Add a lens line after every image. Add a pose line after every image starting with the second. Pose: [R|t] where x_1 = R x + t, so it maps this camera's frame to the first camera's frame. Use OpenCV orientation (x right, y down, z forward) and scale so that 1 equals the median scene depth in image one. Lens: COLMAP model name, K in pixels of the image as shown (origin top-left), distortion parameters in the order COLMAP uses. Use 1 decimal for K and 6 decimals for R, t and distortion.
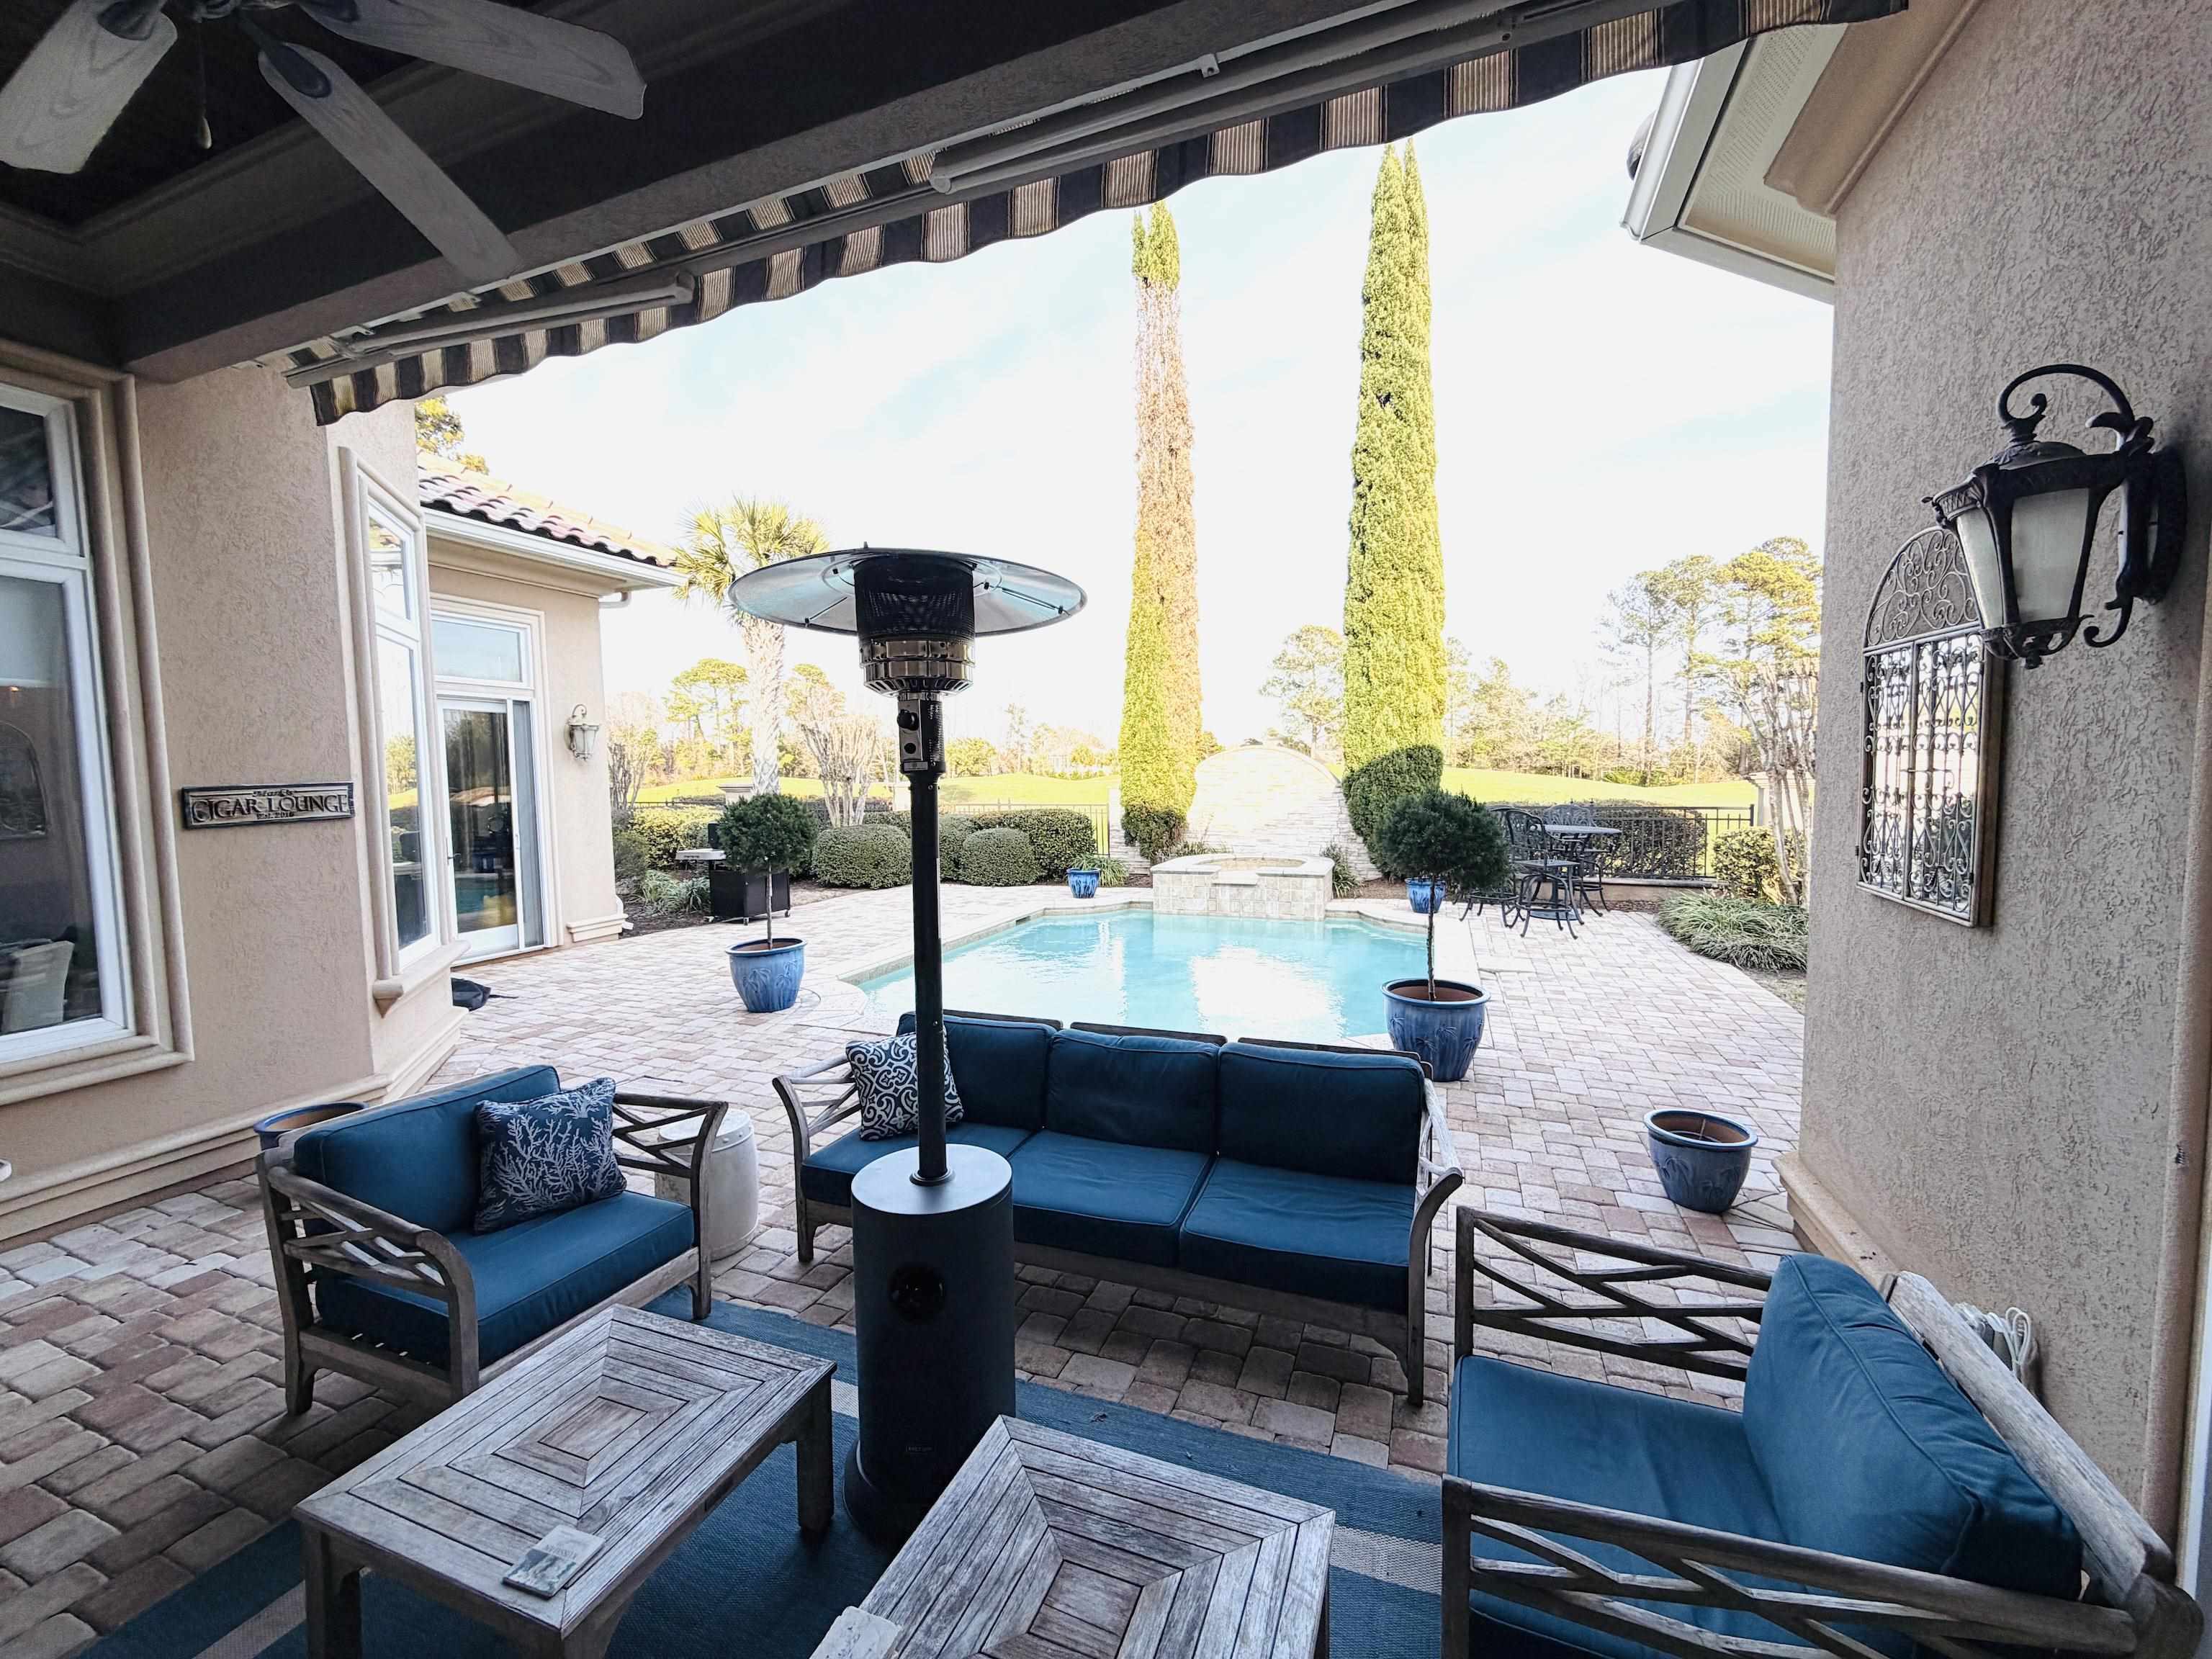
lens RADIAL K [[875.5, 0, 1106.0], [0, 875.5, 829.5], [0, 0, 1]] dist [-0.001300, -0.000048]
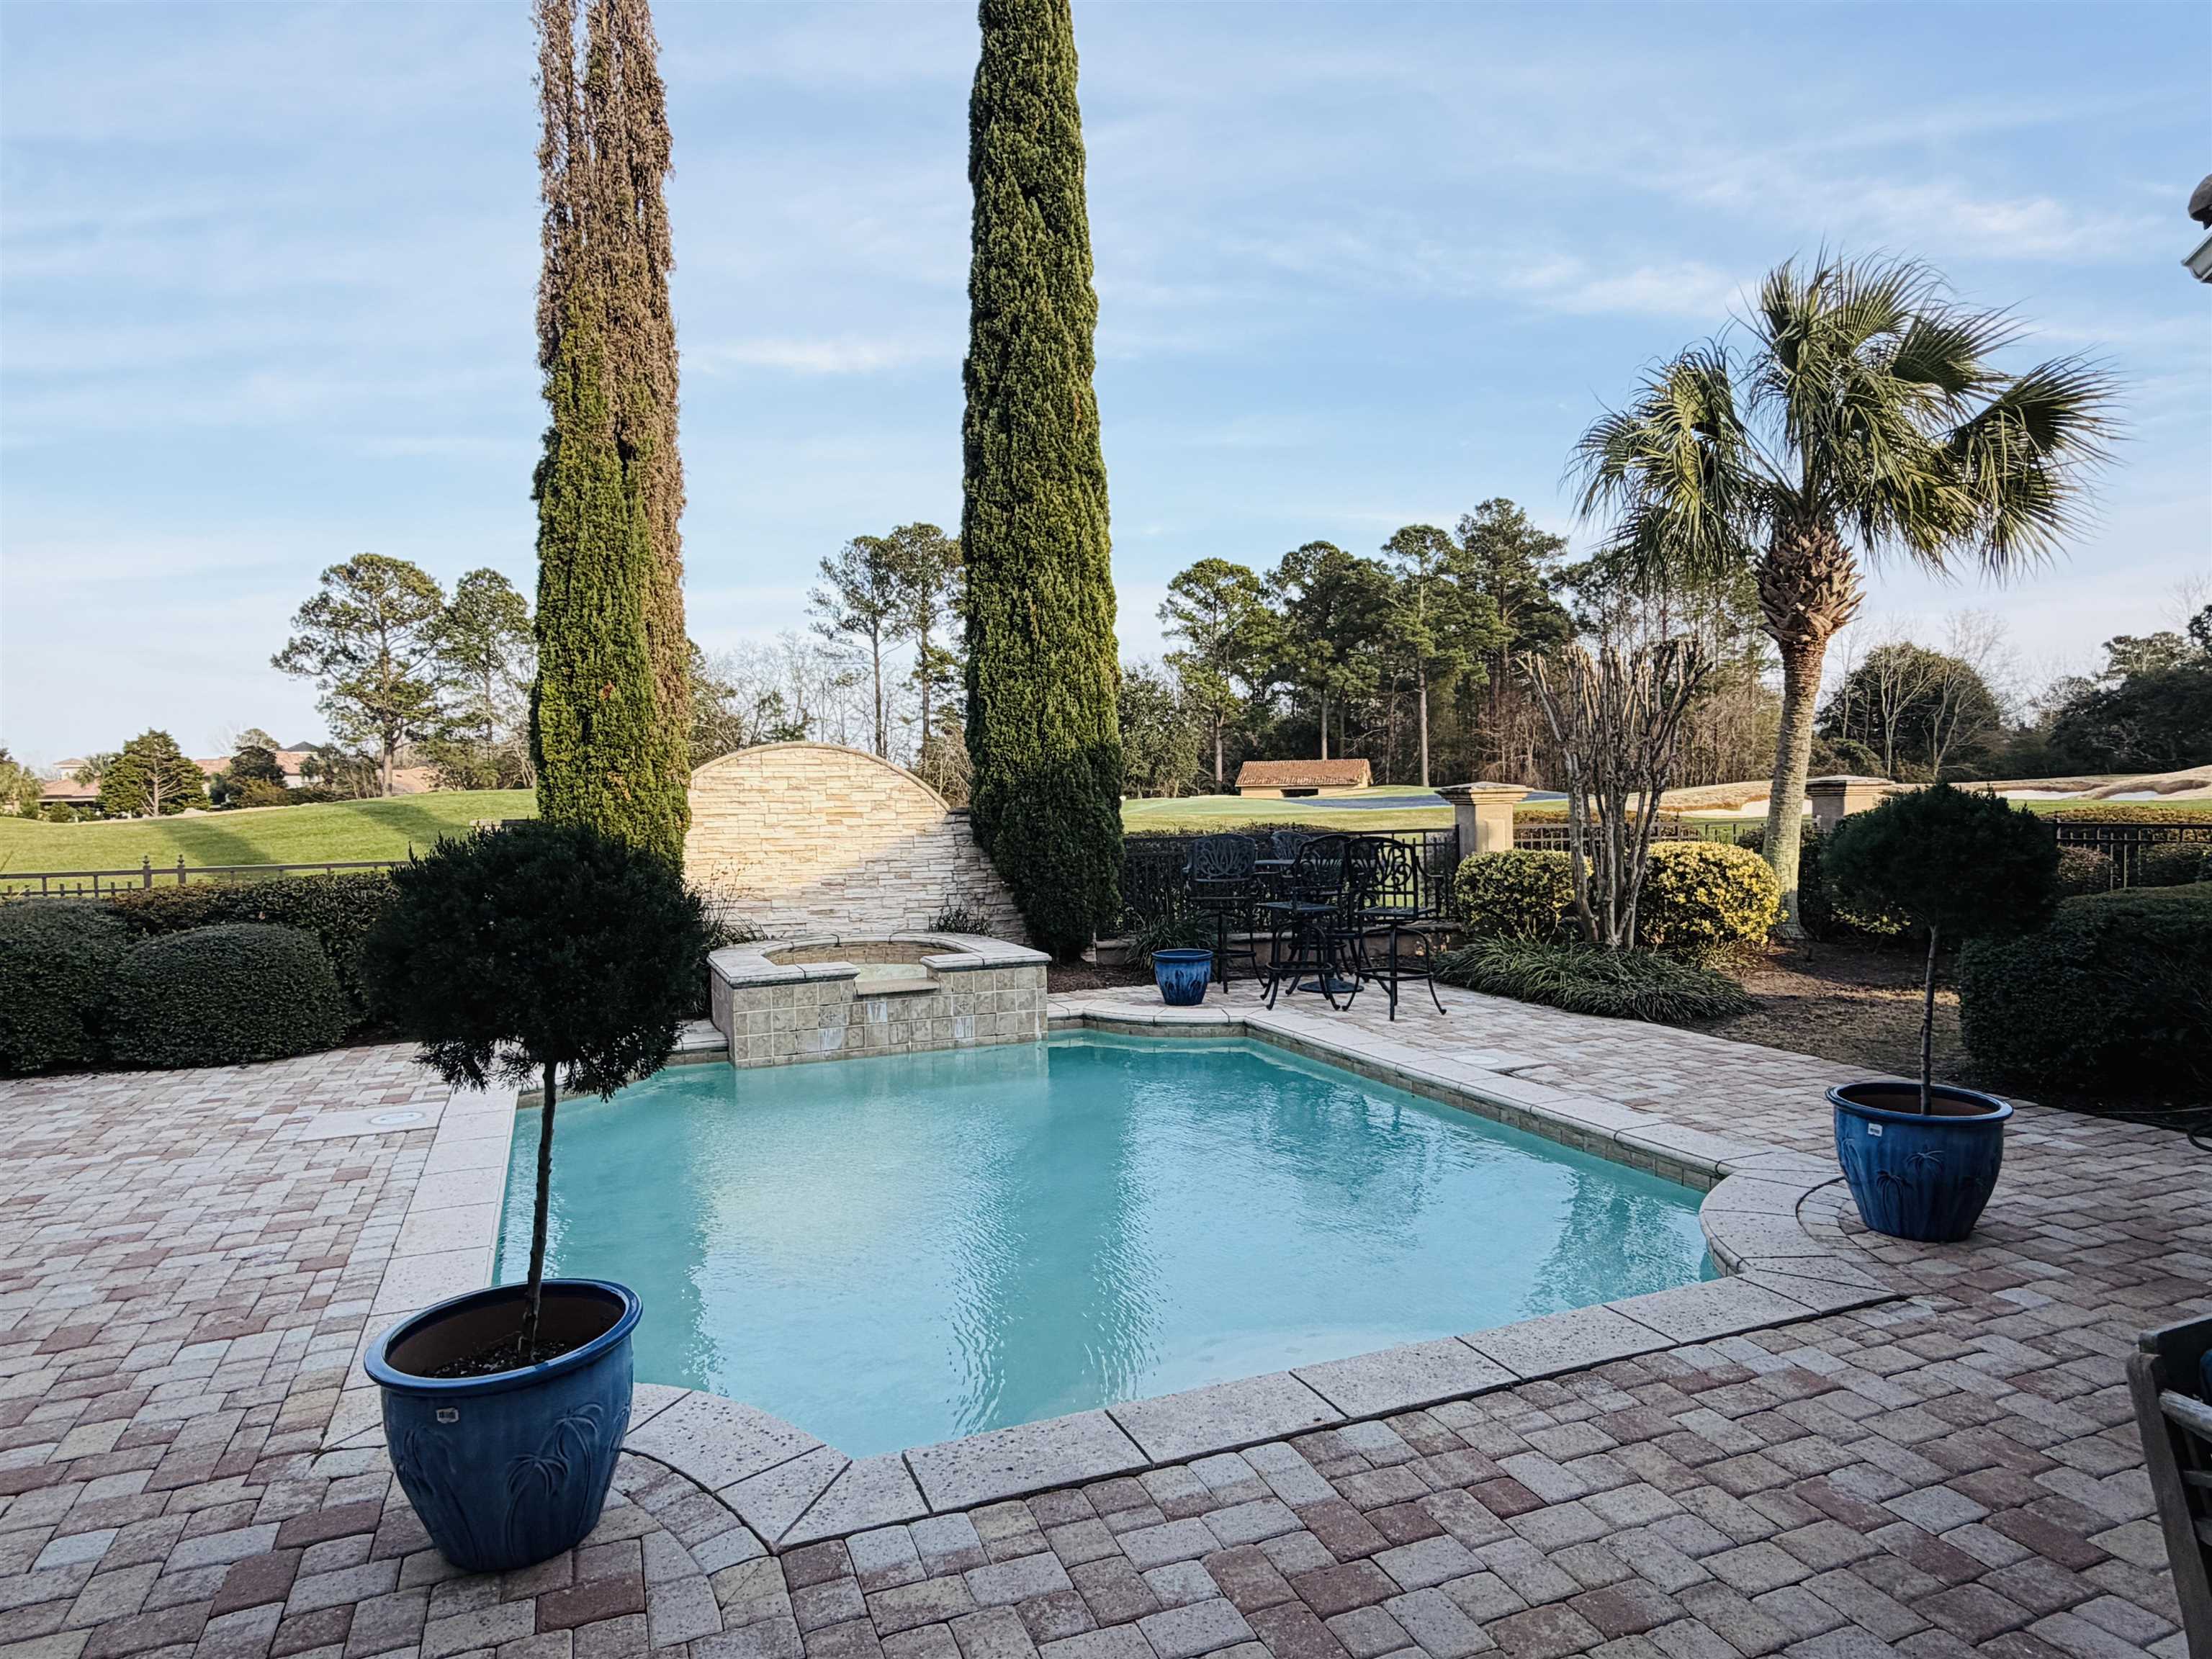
lens RADIAL K [[1341.0, 0, 1106.0], [0, 1341.0, 829.5], [0, 0, 1]] dist [0.001886, -0.000816]
pose [[0.724803, -0.021918, 0.688608, -0.273314], [0.054770, 0.998164, -0.025877, -0.007803], [-0.686776, 0.056471, 0.724672, 0.254882]]
